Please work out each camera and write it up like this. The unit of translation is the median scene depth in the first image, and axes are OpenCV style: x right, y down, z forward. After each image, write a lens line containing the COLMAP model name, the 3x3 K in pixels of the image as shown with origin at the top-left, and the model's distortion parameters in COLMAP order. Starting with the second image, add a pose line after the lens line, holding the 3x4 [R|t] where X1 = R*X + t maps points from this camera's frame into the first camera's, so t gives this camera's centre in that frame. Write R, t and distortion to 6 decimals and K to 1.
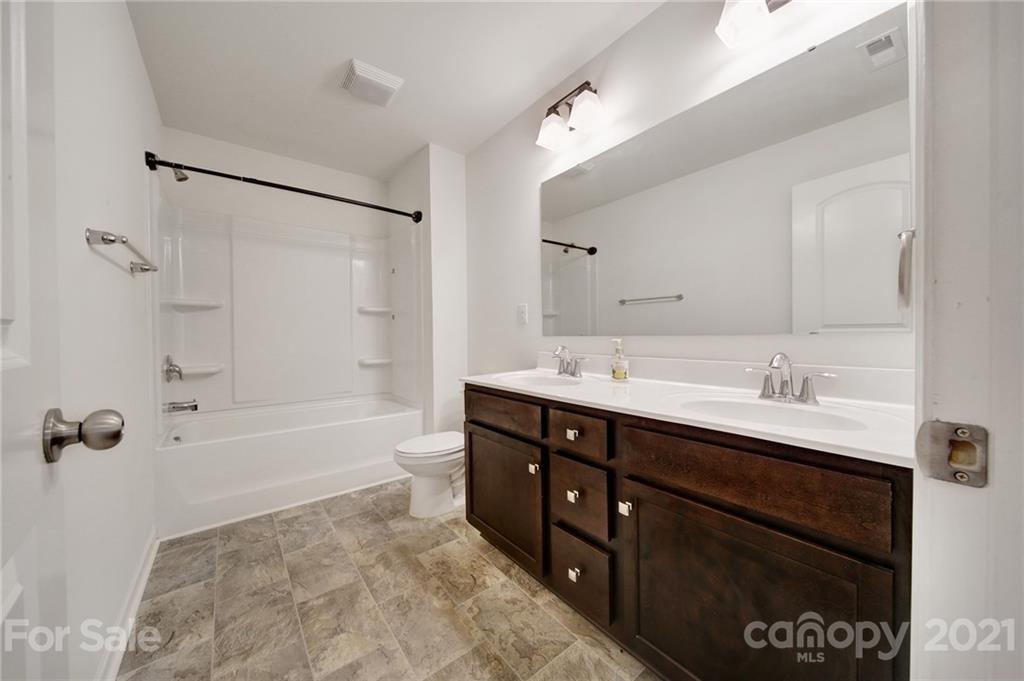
lens RADIAL K [[358.3, 0, 512.6], [0, 358.3, 339.1], [0, 0, 1]] dist [0.000753, -0.001301]
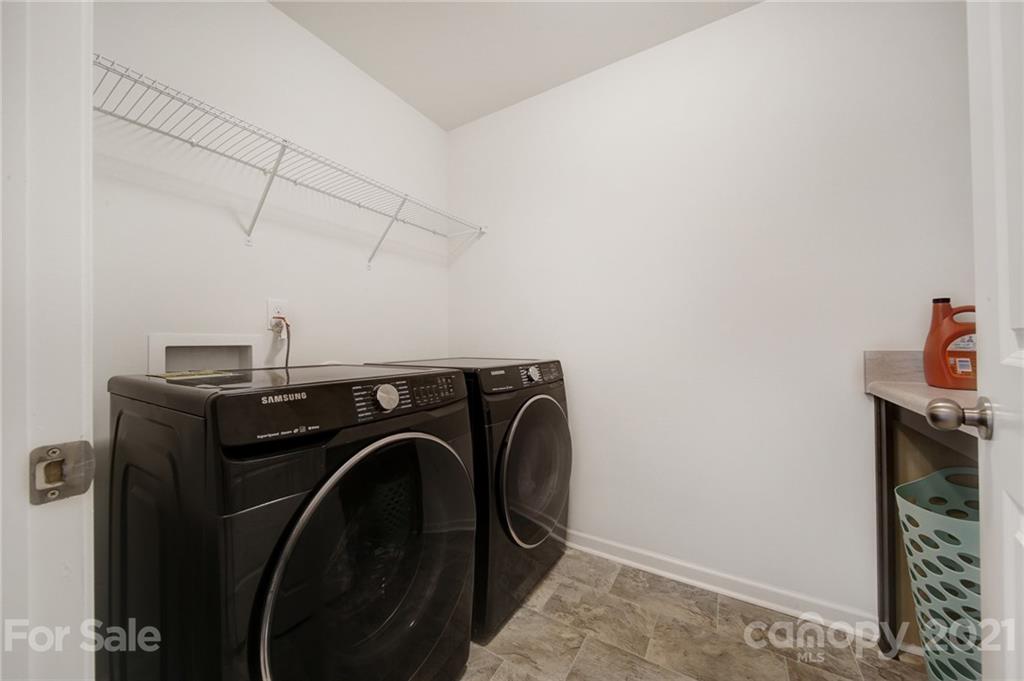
lens RADIAL K [[358.3, 0, 514.2], [0, 358.3, 341.0], [0, 0, 1]] dist [0.000753, -0.001301]
pose [[0.938291, 0.010388, 0.345691, -0.927965], [0.000607, 0.999498, -0.031682, 0.008746], [-0.345847, 0.029937, 0.937813, 0.345173]]
